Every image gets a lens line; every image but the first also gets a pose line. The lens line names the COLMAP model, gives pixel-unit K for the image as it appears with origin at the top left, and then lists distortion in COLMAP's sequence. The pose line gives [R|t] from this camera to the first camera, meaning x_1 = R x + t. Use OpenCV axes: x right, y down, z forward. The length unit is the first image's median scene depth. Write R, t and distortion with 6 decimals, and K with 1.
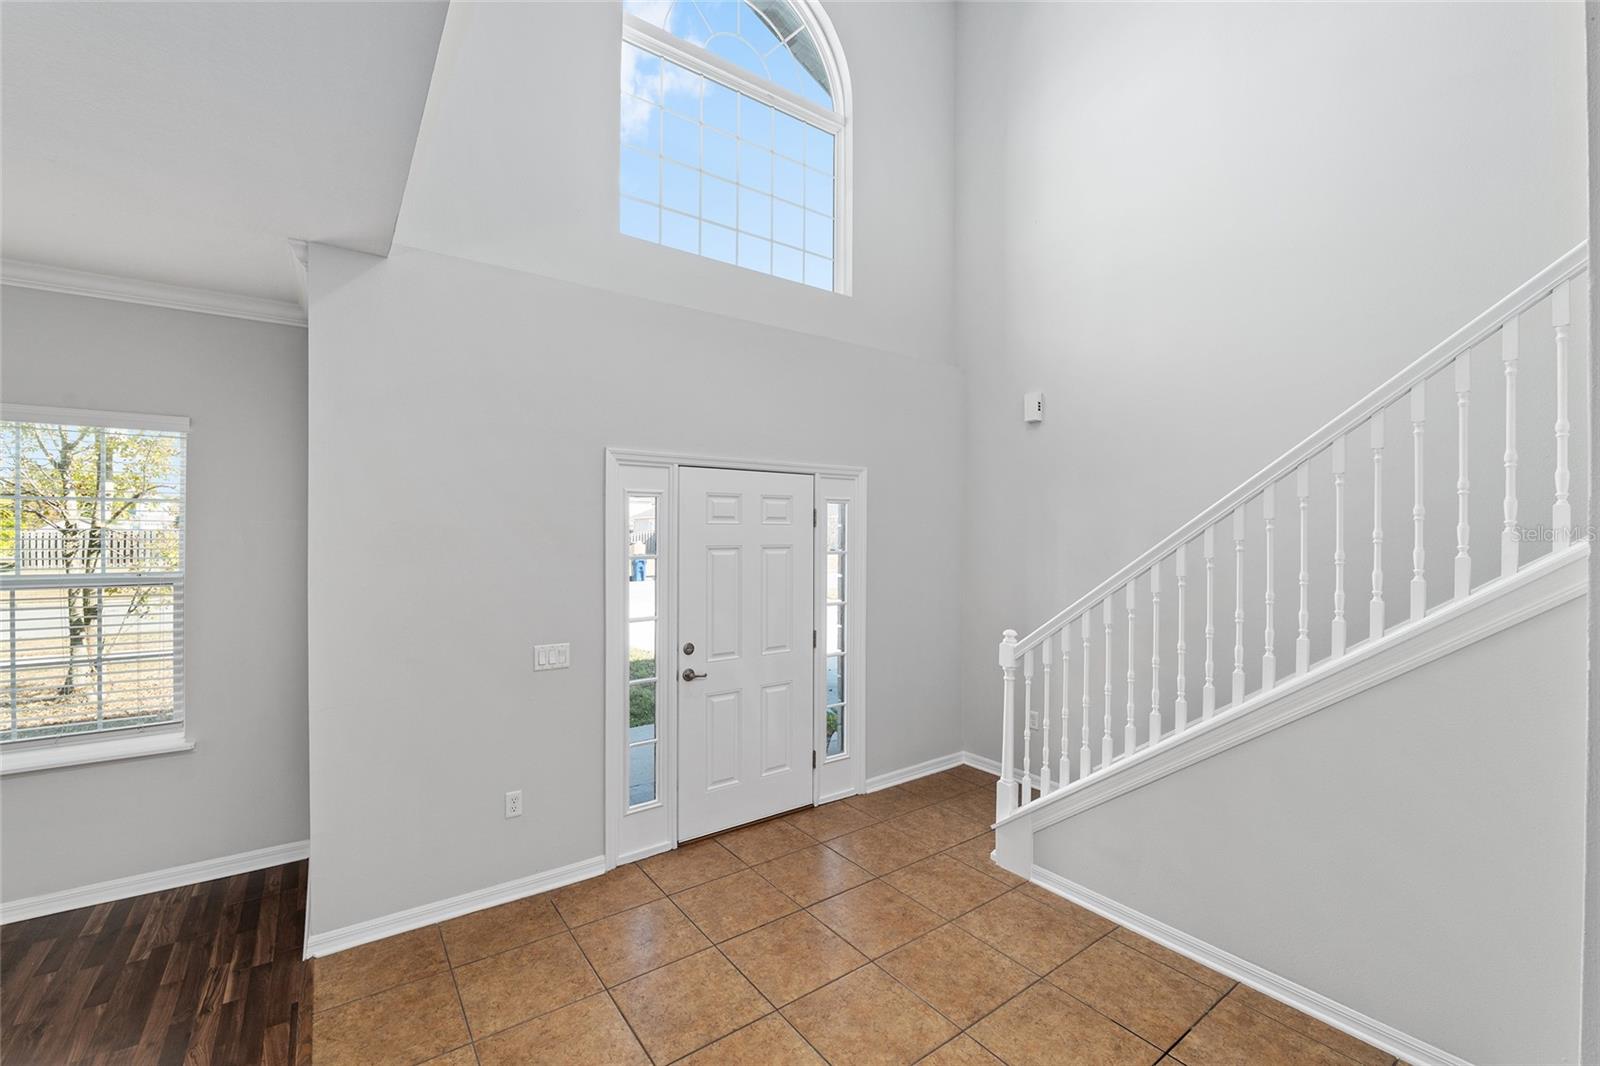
lens RADIAL K [[656.4, 0, 795.5], [0, 656.4, 534.8], [0, 0, 1]] dist [-0.011130, -0.000538]
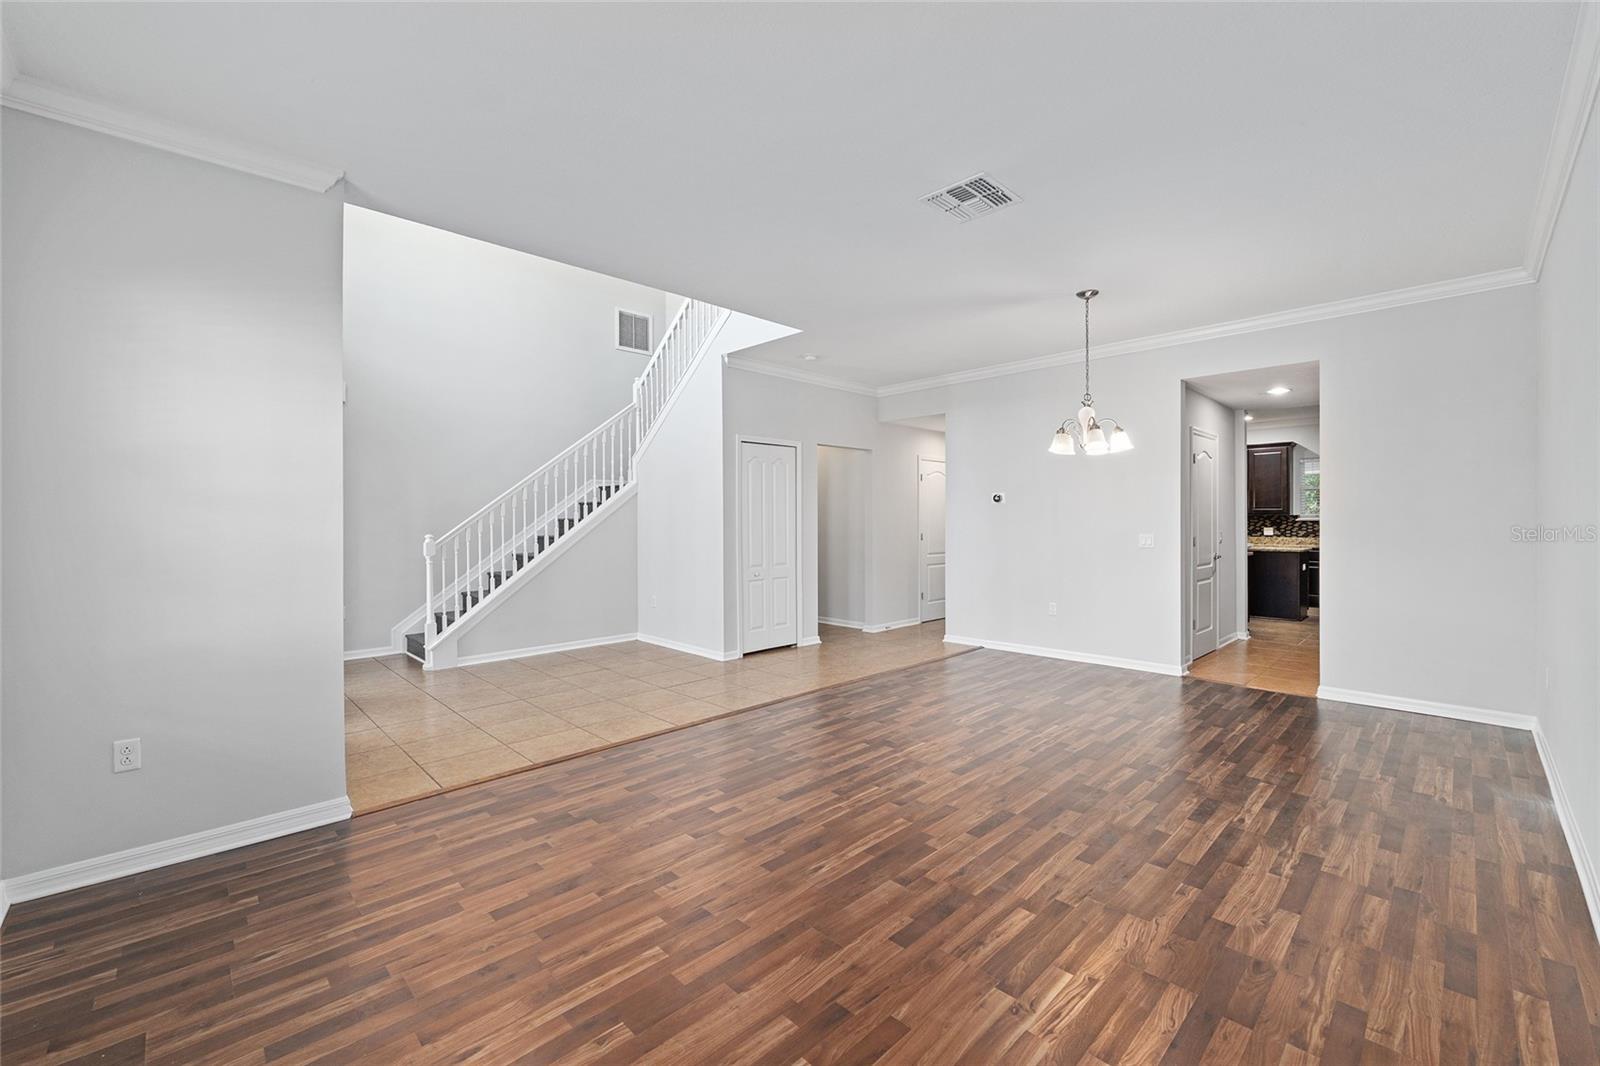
lens RADIAL K [[656.4, 0, 787.2], [0, 656.4, 523.3], [0, 0, 1]] dist [-0.011130, -0.000538]
pose [[-0.129895, -0.007814, 0.991497, -1.522876], [0.008257, 0.999926, 0.008962, 0.110266], [-0.991493, 0.009351, -0.129821, 0.301401]]
